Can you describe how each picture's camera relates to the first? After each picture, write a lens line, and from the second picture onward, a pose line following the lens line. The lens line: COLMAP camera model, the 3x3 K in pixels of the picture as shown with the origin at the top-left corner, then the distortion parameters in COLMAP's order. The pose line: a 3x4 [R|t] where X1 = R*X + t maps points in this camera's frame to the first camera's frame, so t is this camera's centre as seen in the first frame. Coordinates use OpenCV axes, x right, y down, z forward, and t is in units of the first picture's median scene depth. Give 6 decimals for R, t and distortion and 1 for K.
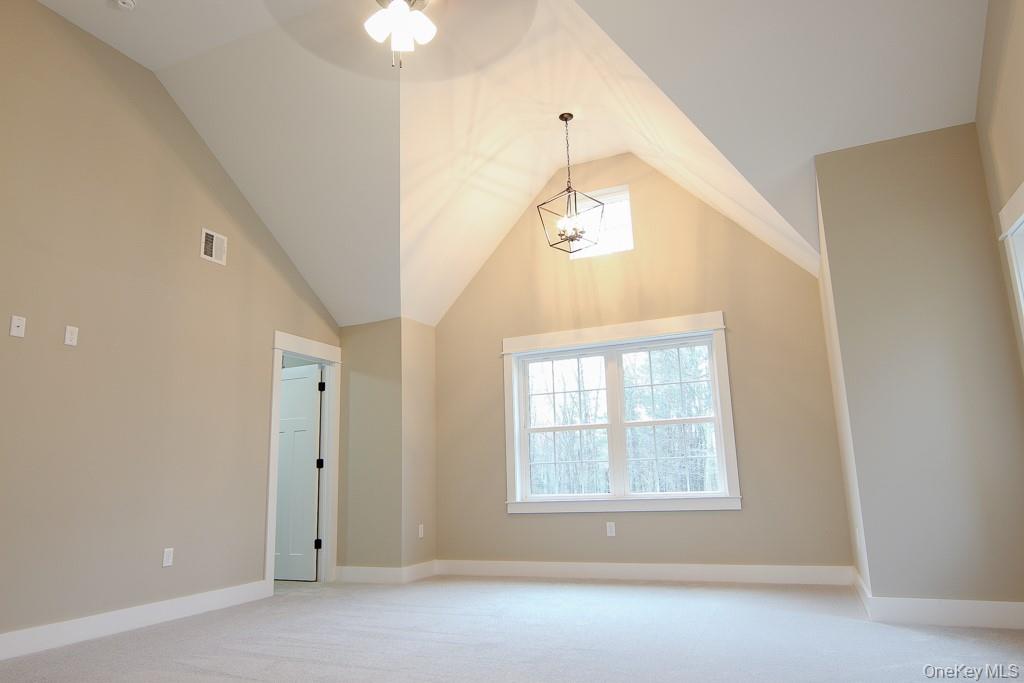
lens RADIAL K [[648.9, 0, 509.8], [0, 648.9, 344.6], [0, 0, 1]] dist [-0.021607, 0.008487]
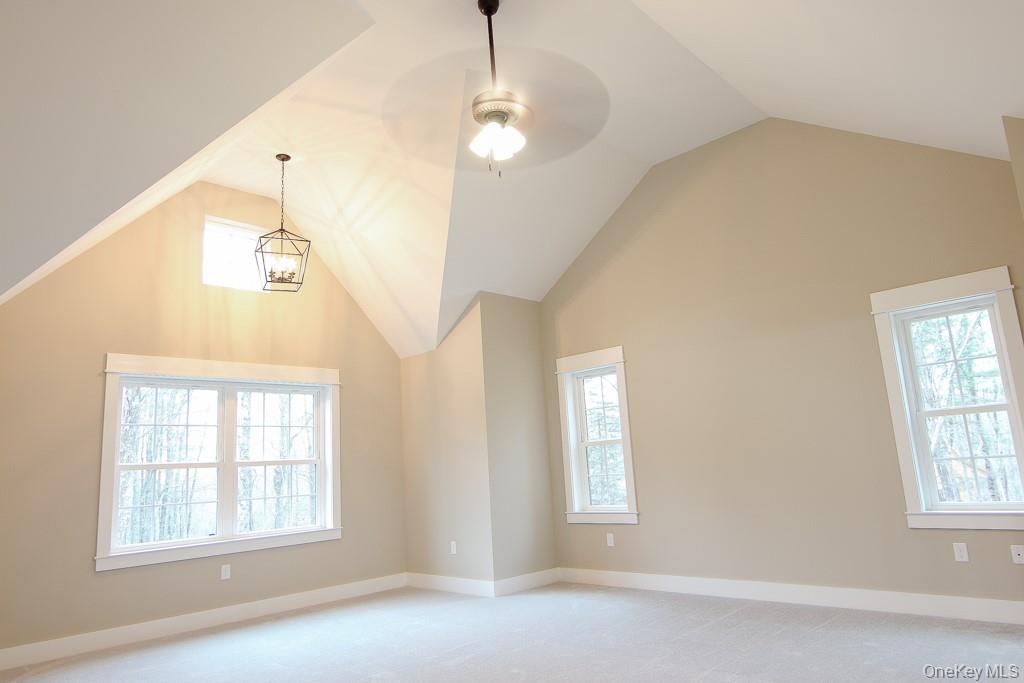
lens RADIAL K [[648.9, 0, 516.3], [0, 648.9, 351.3], [0, 0, 1]] dist [-0.021607, 0.008487]
pose [[0.360904, 0.179786, 0.915110, -0.603651], [-0.138086, 0.980728, -0.138219, 0.031806], [-0.922324, -0.076480, 0.378775, 0.243383]]
